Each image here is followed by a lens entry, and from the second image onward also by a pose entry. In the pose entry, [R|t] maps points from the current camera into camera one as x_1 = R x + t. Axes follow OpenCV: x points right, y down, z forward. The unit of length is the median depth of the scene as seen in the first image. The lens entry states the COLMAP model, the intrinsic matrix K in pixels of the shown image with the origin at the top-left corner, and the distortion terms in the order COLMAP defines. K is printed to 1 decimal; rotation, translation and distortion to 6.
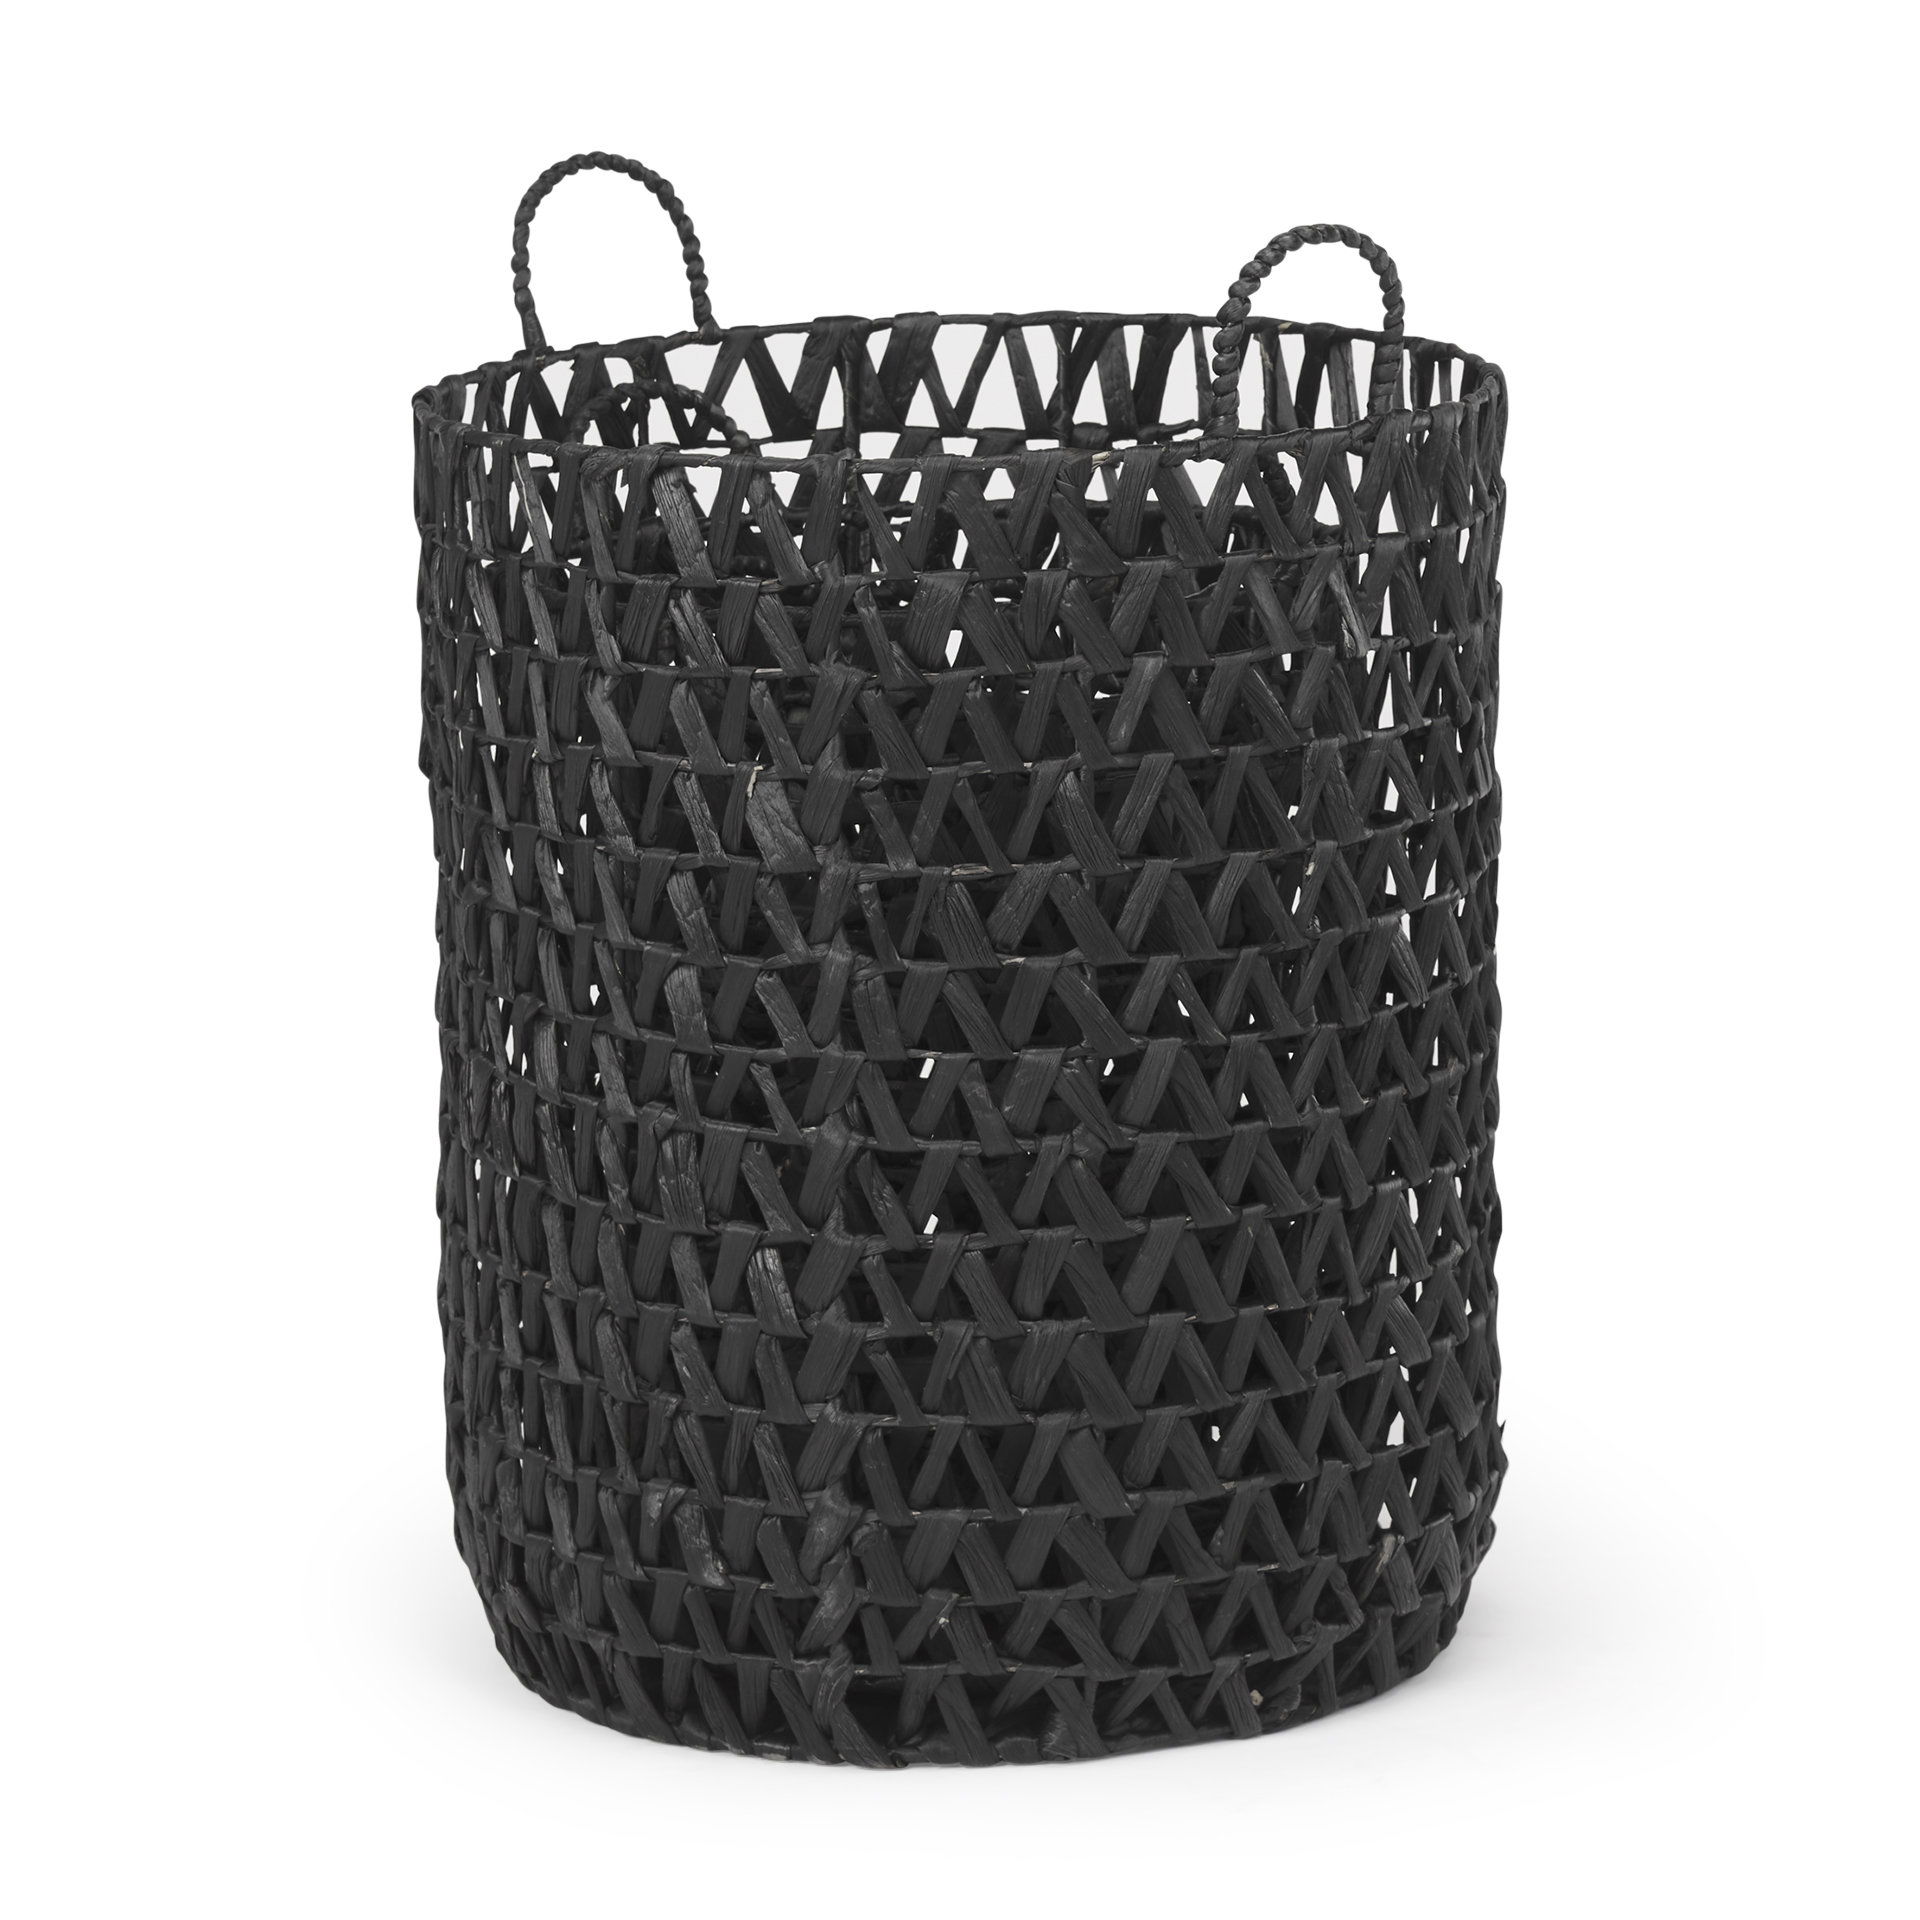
lens RADIAL K [[7824.5, 0, 960.0], [0, 7824.5, 960.0], [0, 0, 1]] dist [0.164220, -0.439699]
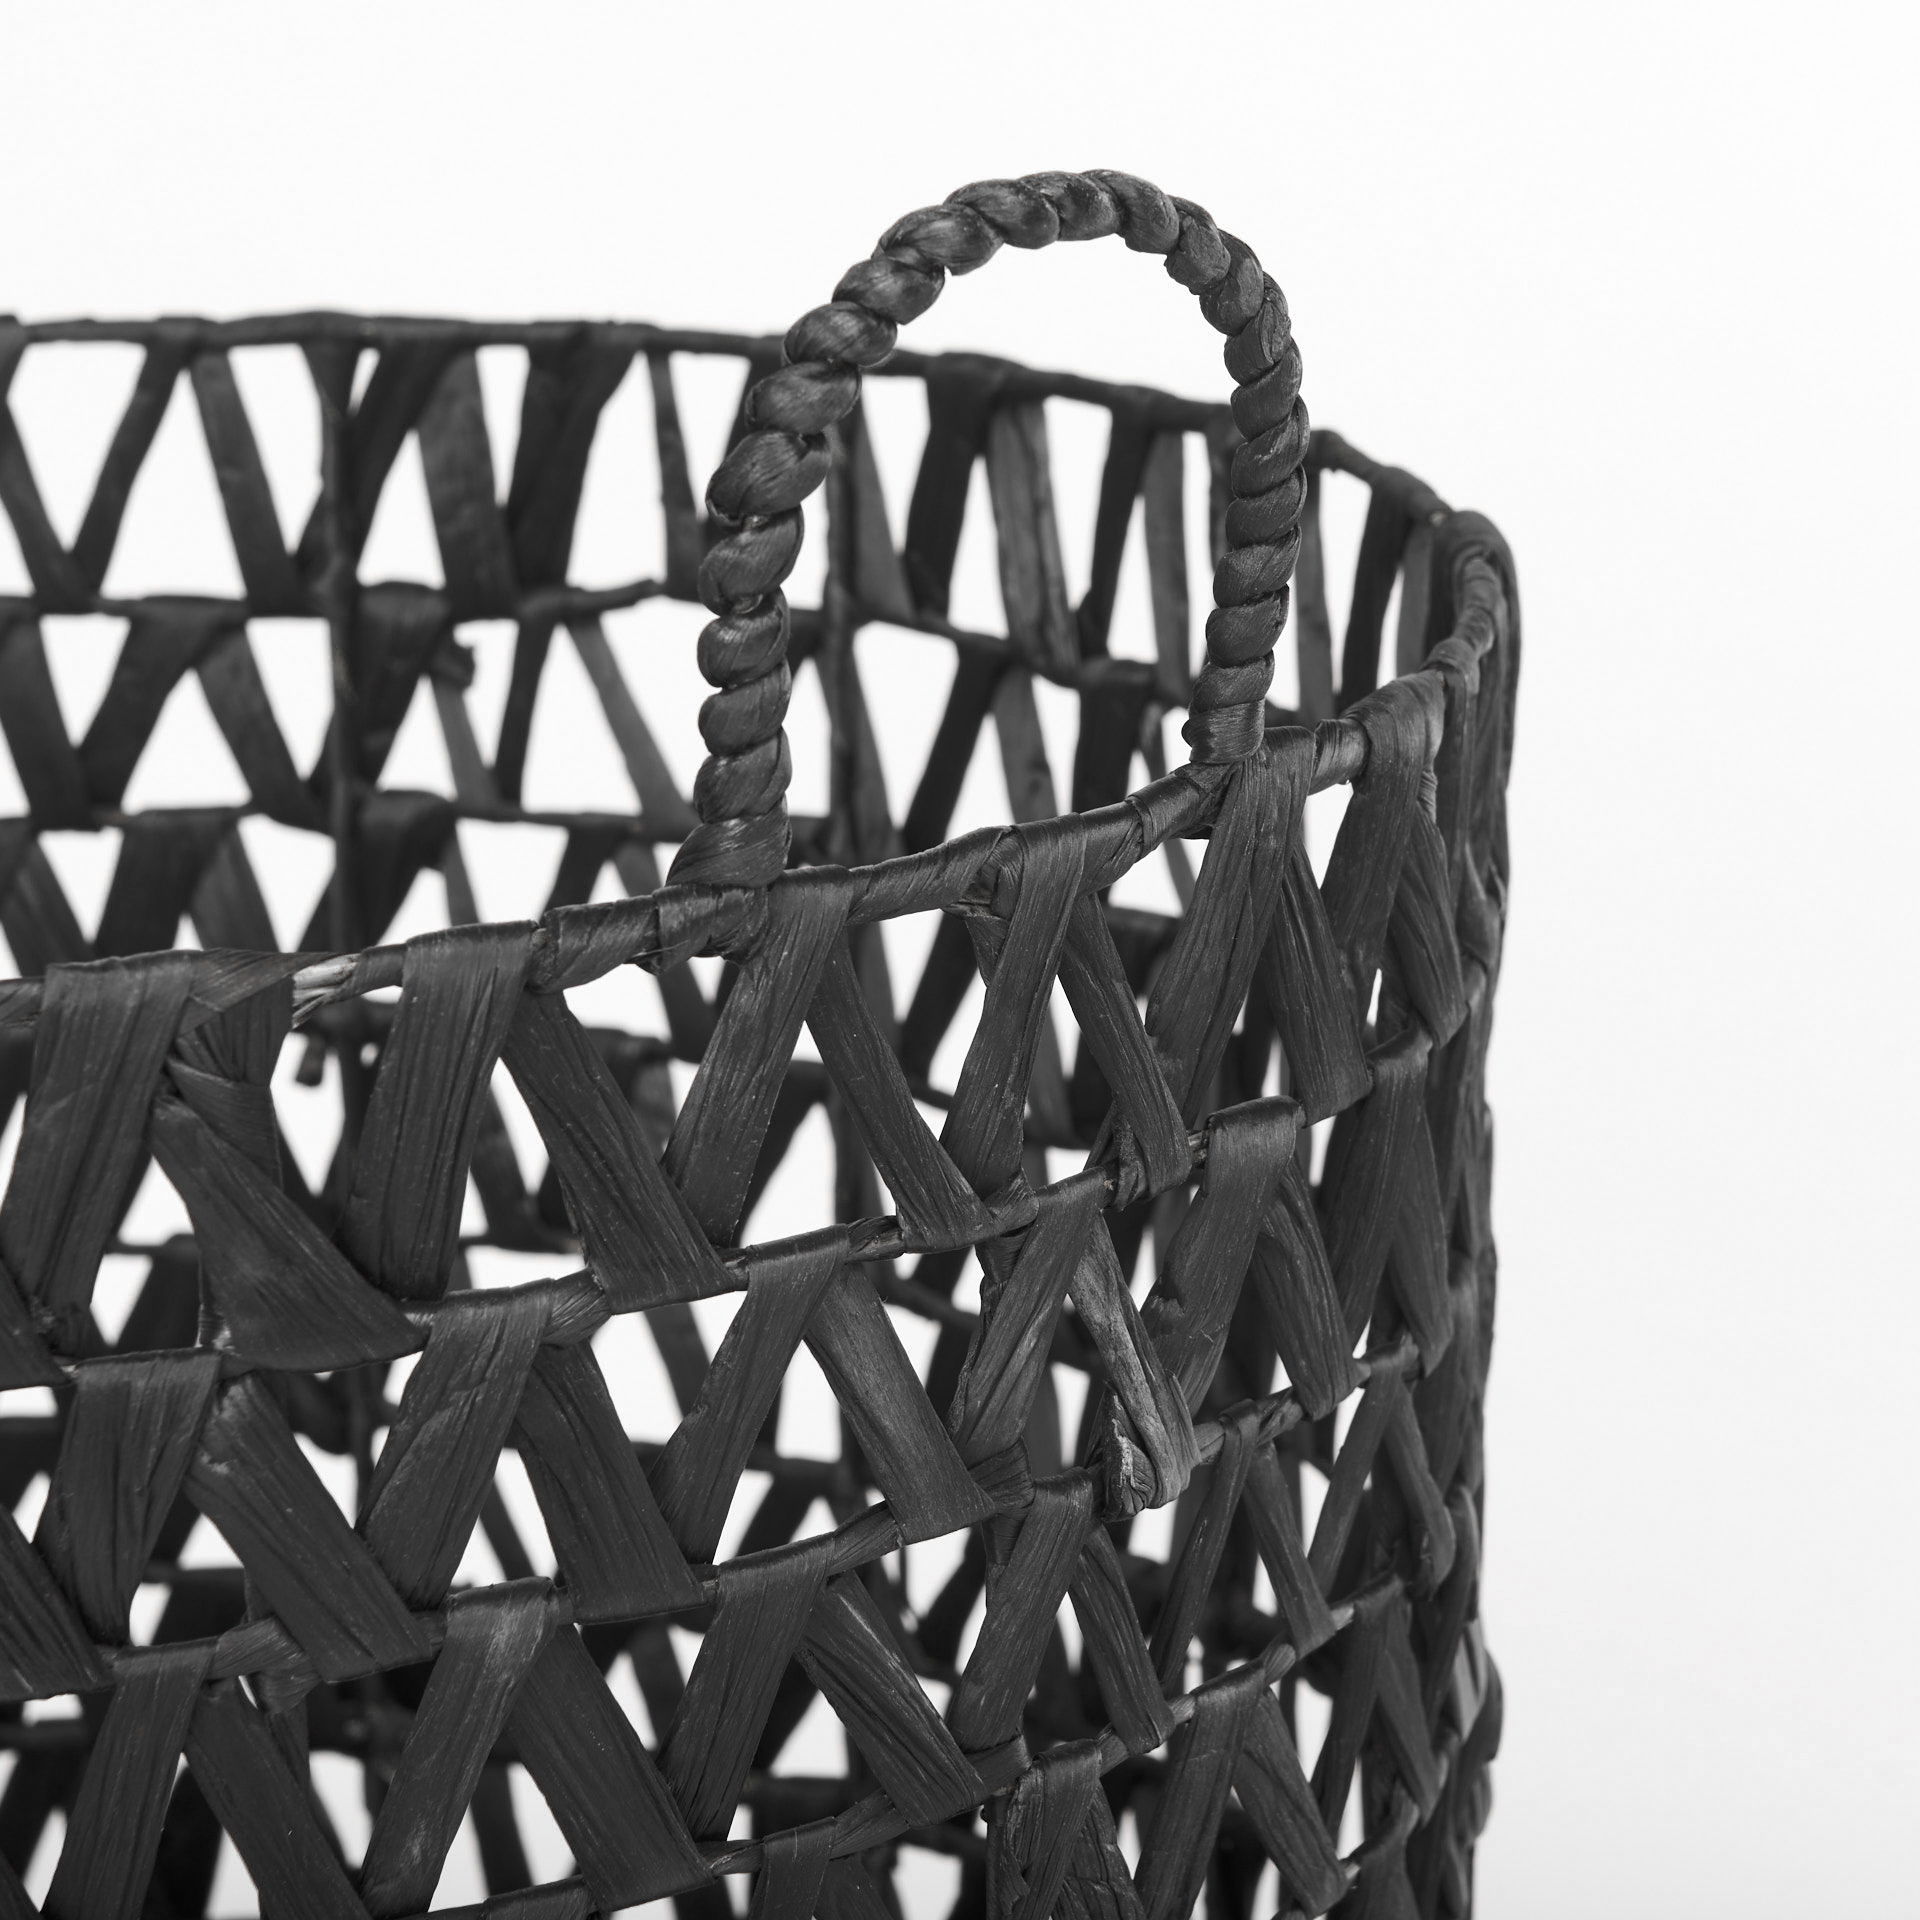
lens RADIAL K [[7824.5, 0, 960.0], [0, 7824.5, 960.0], [0, 0, 1]] dist [0.164220, -0.439699]
pose [[0.997827, -0.011259, 0.064922, 0.019981], [0.009161, 0.999429, 0.032517, -0.065194], [-0.065251, -0.031852, 0.997360, 0.618285]]
